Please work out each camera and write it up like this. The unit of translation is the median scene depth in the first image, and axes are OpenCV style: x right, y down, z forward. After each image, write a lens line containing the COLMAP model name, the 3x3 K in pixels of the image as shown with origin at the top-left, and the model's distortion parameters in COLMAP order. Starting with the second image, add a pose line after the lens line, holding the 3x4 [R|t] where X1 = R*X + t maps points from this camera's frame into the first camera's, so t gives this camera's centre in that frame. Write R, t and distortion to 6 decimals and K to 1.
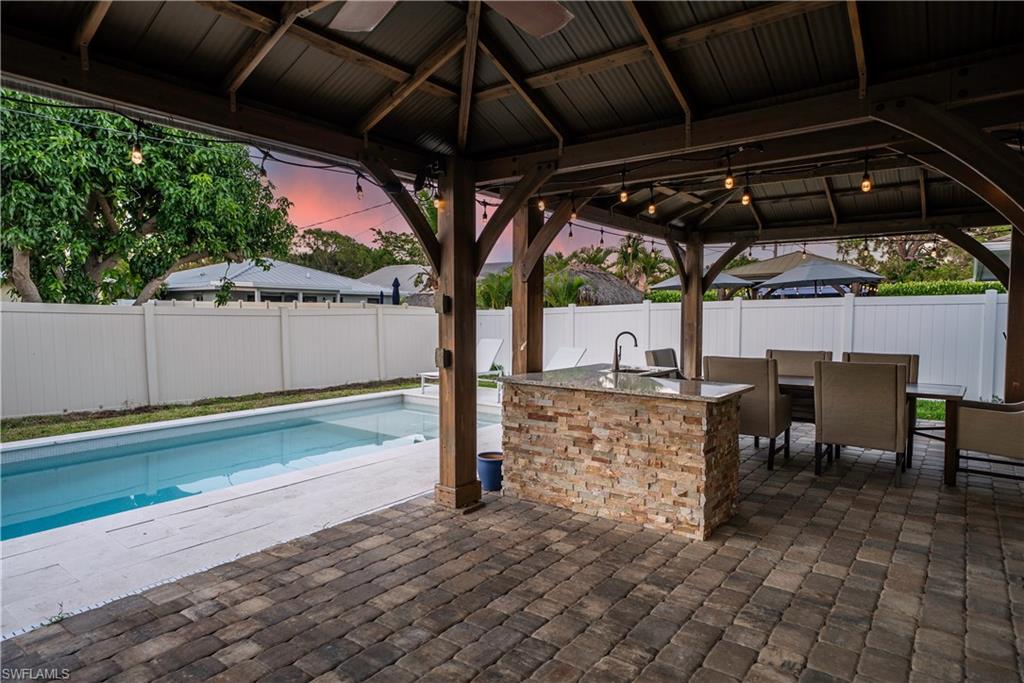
lens RADIAL K [[600.1, 0, 512.0], [0, 600.1, 341.5], [0, 0, 1]] dist [0.000494, -0.000056]
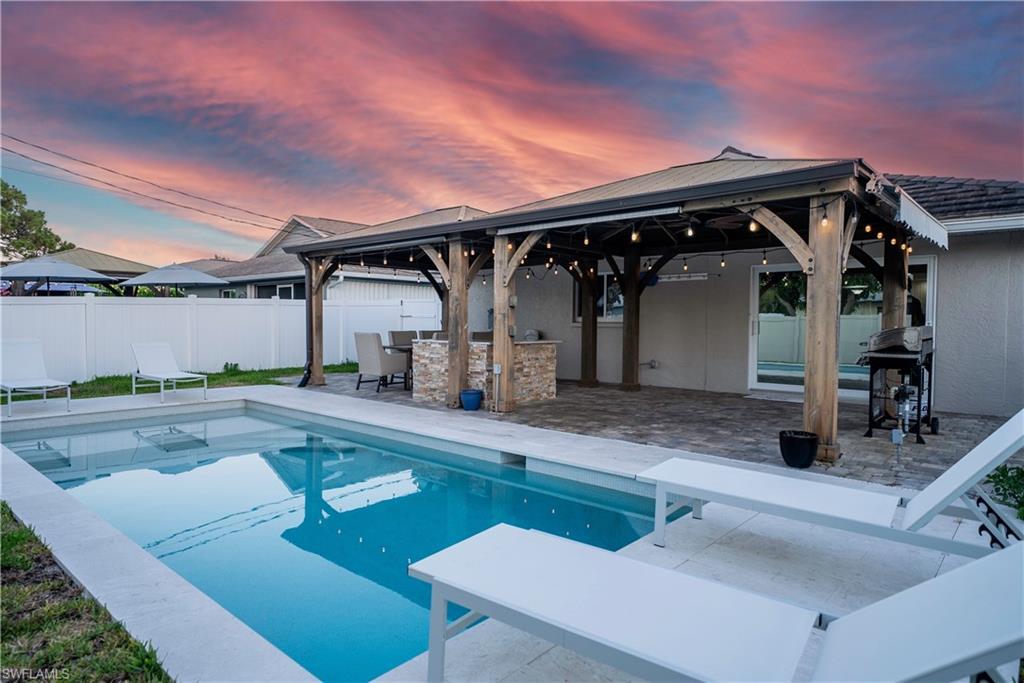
lens RADIAL K [[600.1, 0, 512.0], [0, 600.1, 341.5], [0, 0, 1]] dist [0.000494, -0.000056]
pose [[0.071281, -0.035702, 0.996817, -2.064295], [0.037756, 0.998740, 0.033071, -0.002510], [-0.996741, 0.035278, 0.072539, 0.901508]]
